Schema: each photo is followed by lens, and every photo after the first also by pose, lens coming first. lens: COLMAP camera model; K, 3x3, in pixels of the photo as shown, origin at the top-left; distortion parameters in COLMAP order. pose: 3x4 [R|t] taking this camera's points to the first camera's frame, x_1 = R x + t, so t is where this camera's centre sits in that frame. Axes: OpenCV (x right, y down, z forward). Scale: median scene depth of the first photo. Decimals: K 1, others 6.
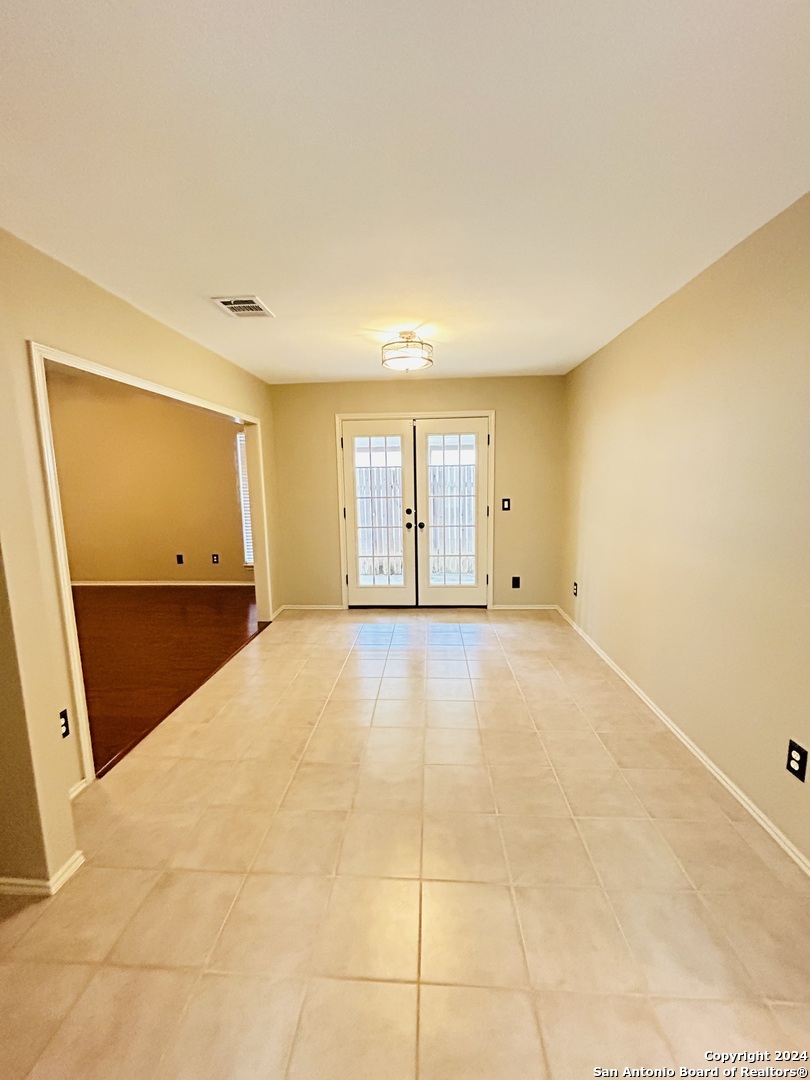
lens RADIAL K [[435.2, 0, 406.3], [0, 435.2, 534.7], [0, 0, 1]] dist [0.001593, -0.000282]
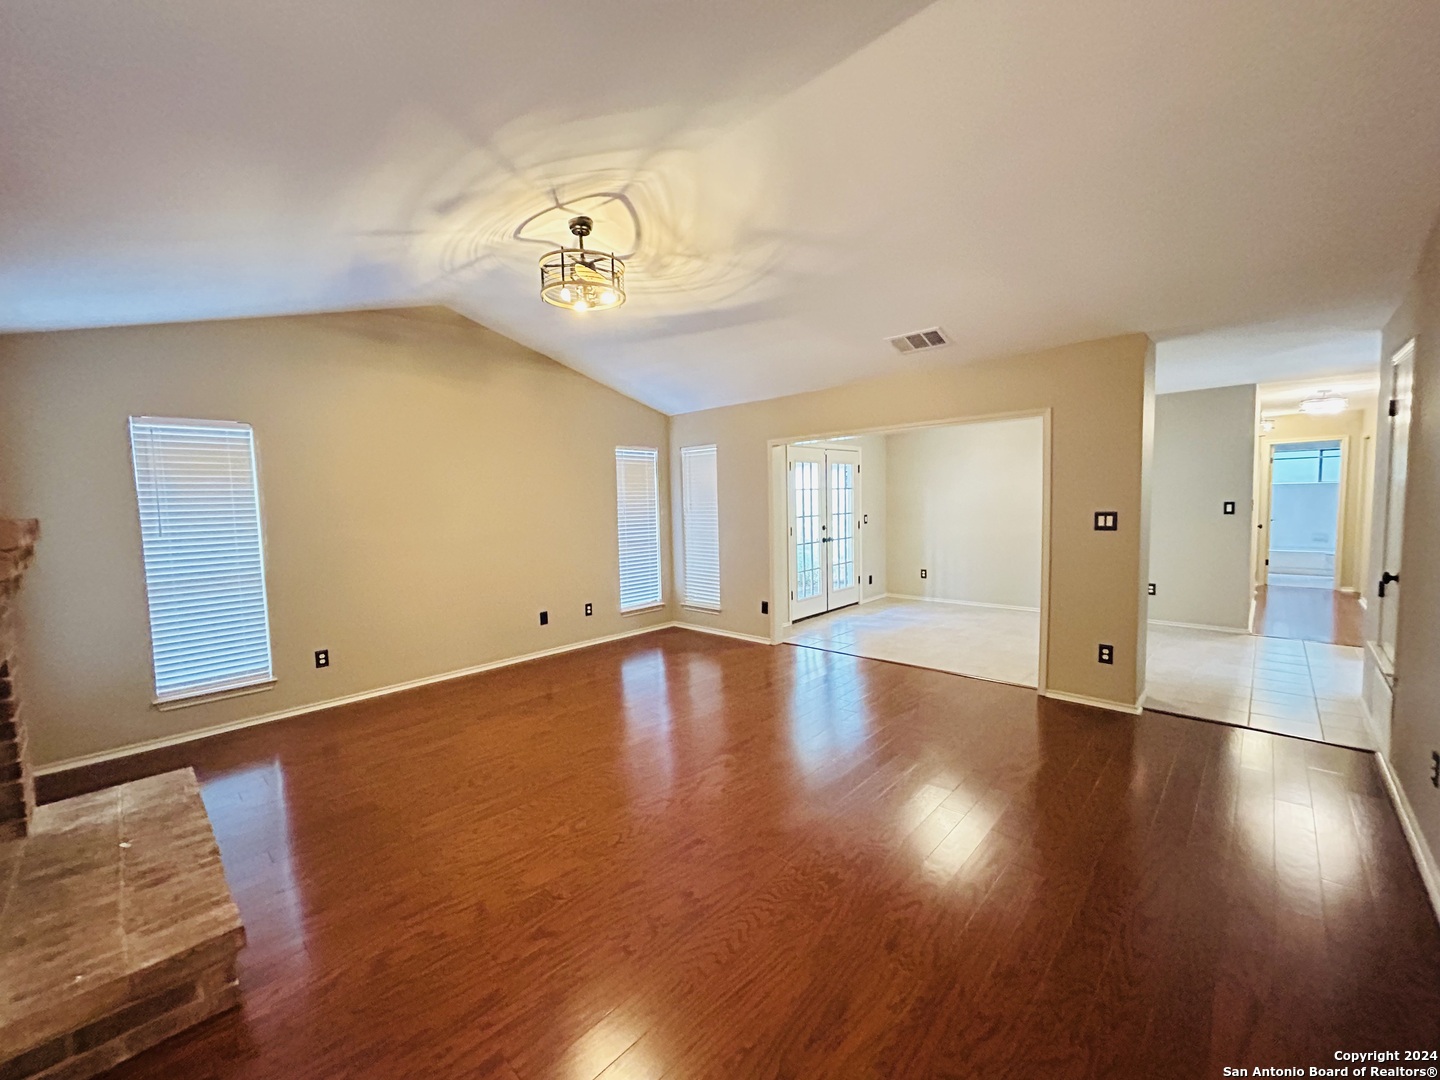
lens RADIAL K [[580.2, 0, 720.0], [0, 580.2, 540.0], [0, 0, 1]] dist [0.001593, -0.000282]
pose [[0.636498, -0.055614, 0.769271, -1.334418], [0.115195, 0.993064, -0.023520, -0.016888], [-0.762627, 0.103586, 0.638490, 0.234837]]
